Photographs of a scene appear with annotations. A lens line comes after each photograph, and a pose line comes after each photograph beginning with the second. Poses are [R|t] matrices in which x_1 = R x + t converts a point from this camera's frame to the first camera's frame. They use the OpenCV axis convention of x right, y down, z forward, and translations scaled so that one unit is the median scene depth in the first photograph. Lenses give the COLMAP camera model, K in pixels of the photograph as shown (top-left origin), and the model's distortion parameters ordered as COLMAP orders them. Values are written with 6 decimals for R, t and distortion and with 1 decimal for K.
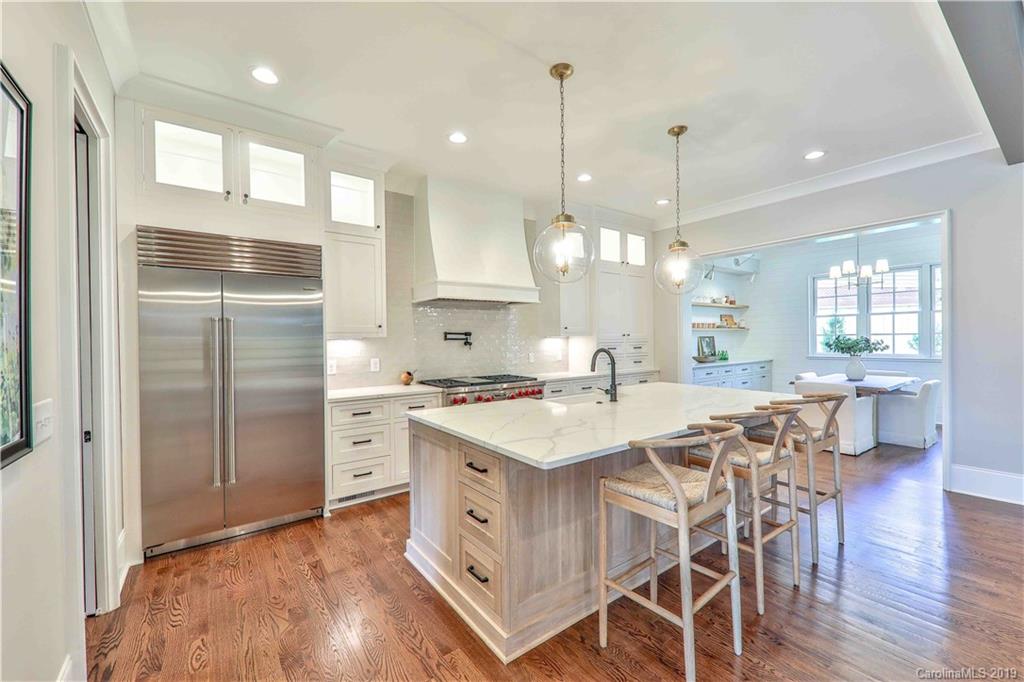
lens RADIAL K [[413.7, 0, 512.0], [0, 413.7, 341.0], [0, 0, 1]] dist [0.007669, -0.000039]
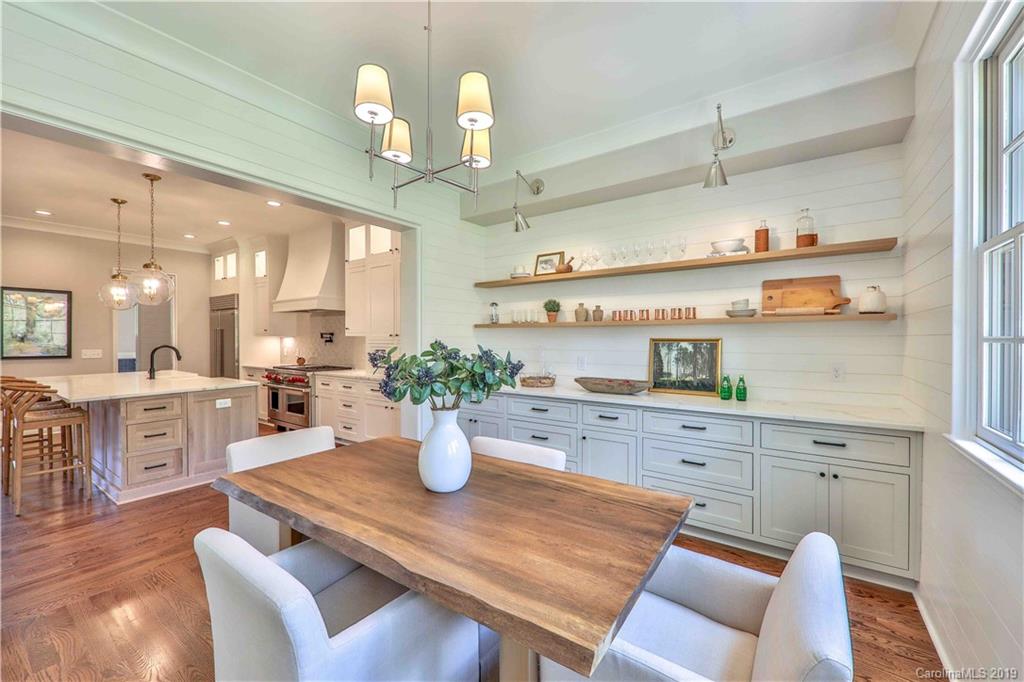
lens RADIAL K [[422.0, 0, 531.0], [0, 422.0, 339.7], [0, 0, 1]] dist [0.000100, -0.000159]
pose [[0.318377, 0.015307, -0.947841, 1.419316], [-0.010428, 0.999866, 0.012645, -0.022992], [0.947907, 0.005858, 0.318494, 1.196228]]
